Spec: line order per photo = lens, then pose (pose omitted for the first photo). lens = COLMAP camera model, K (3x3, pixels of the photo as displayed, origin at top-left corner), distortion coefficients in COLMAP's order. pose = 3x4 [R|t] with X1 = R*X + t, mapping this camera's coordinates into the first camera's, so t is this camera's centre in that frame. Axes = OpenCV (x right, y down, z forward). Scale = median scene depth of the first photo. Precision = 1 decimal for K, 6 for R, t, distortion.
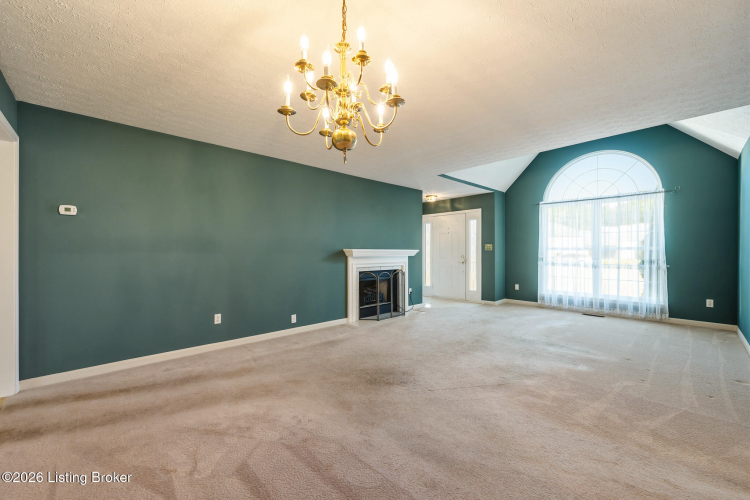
lens RADIAL K [[291.8, 0, 376.6], [0, 291.8, 251.4], [0, 0, 1]] dist [0.002098, -0.000174]
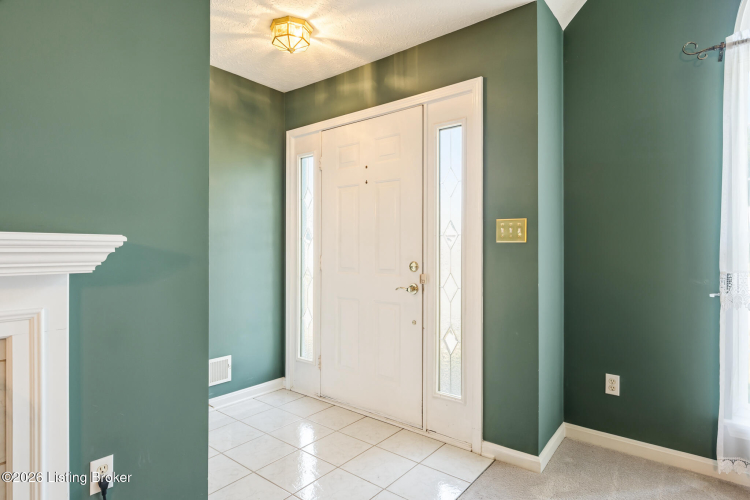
lens RADIAL K [[411.5, 0, 369.9], [0, 411.5, 249.4], [0, 0, 1]] dist [-0.004044, -0.003072]
pose [[0.991195, 0.002856, 0.132379, 0.247156], [-0.003140, 0.999993, 0.001942, 0.002008], [-0.132373, -0.002341, 0.991197, 0.759164]]
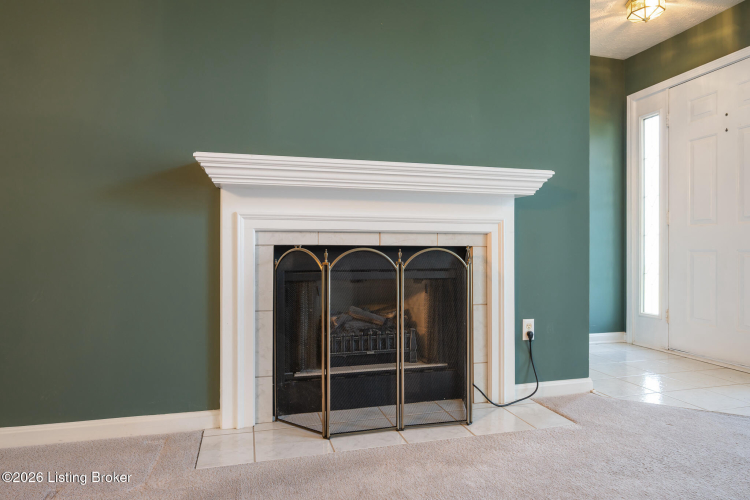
lens RADIAL K [[455.2, 0, 374.2], [0, 455.2, 250.2], [0, 0, 1]] dist [0.001211, -0.004070]
pose [[0.880617, 0.000102, -0.473829, 0.194803], [0.001882, 0.999991, 0.003713, 0.062932], [0.473826, -0.004161, 0.880609, 0.575342]]
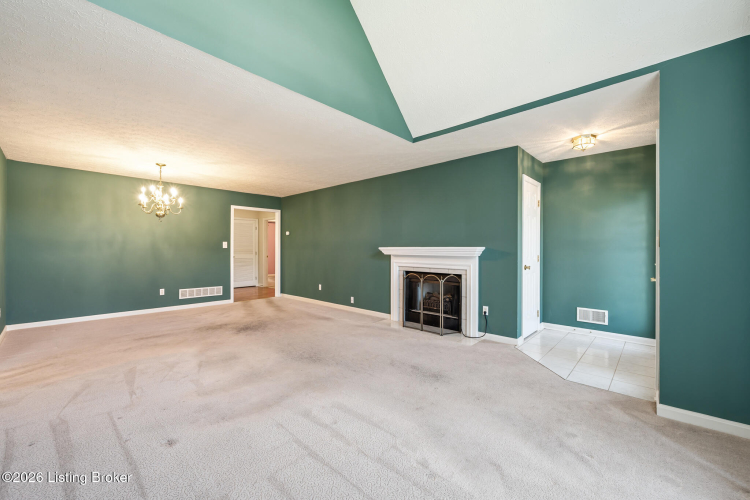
lens RADIAL K [[308.6, 0, 381.5], [0, 308.6, 248.2], [0, 0, 1]] dist [-0.003592, 0.000461]
pose [[0.077467, -0.002021, -0.996993, 0.804879], [-0.000219, 0.999998, -0.002044, -0.001252], [0.996995, 0.000377, 0.077466, 0.734630]]
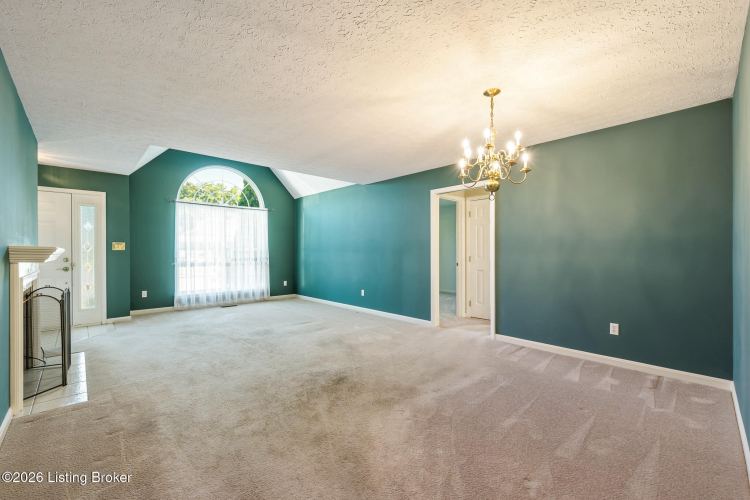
lens RADIAL K [[308.6, 0, 367.3], [0, 308.6, 249.8], [0, 0, 1]] dist [-0.003592, 0.000461]
pose [[0.030902, 0.005701, 0.999506, -0.439687], [0.001793, 0.999982, -0.005759, 0.000900], [-0.999521, 0.001971, 0.030891, 0.378265]]
